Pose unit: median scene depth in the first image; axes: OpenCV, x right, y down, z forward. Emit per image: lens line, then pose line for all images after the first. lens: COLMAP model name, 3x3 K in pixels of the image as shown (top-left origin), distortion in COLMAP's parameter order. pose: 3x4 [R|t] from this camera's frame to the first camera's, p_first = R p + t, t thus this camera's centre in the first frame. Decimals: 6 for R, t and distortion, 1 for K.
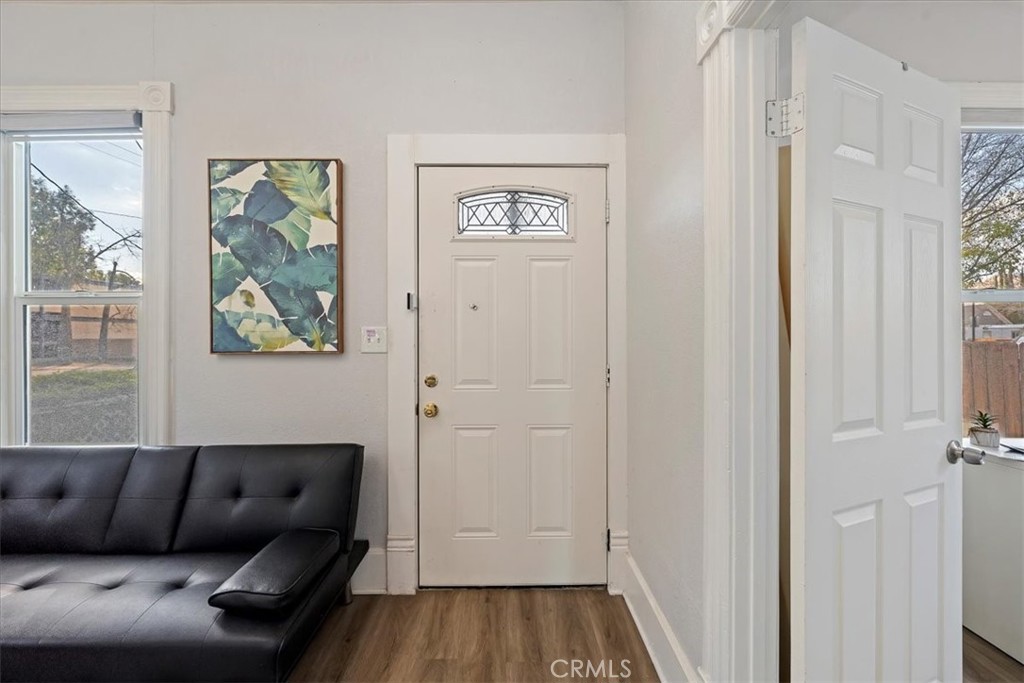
lens RADIAL K [[422.4, 0, 514.6], [0, 422.4, 333.5], [0, 0, 1]] dist [0.003944, -0.000188]
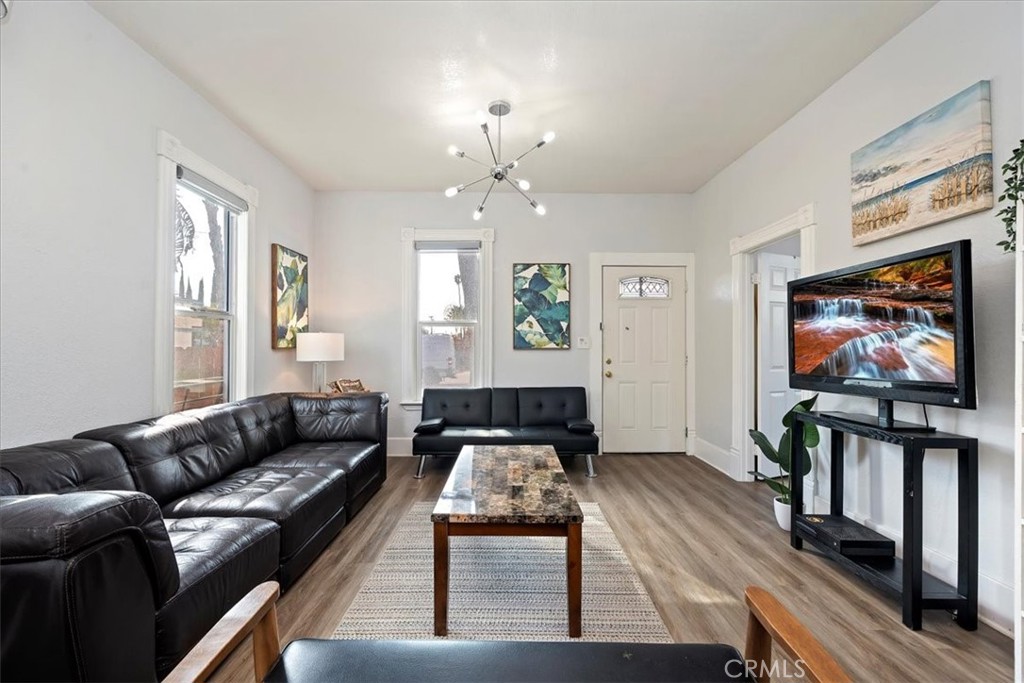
lens RADIAL K [[470.2, 0, 513.8], [0, 470.2, 339.3], [0, 0, 1]] dist [0.004655, 0.000115]
pose [[0.999486, 0.002161, 0.031996, -0.790686], [-0.001884, 0.999960, -0.008688, 0.016980], [-0.032013, 0.008623, 0.999450, -1.504062]]
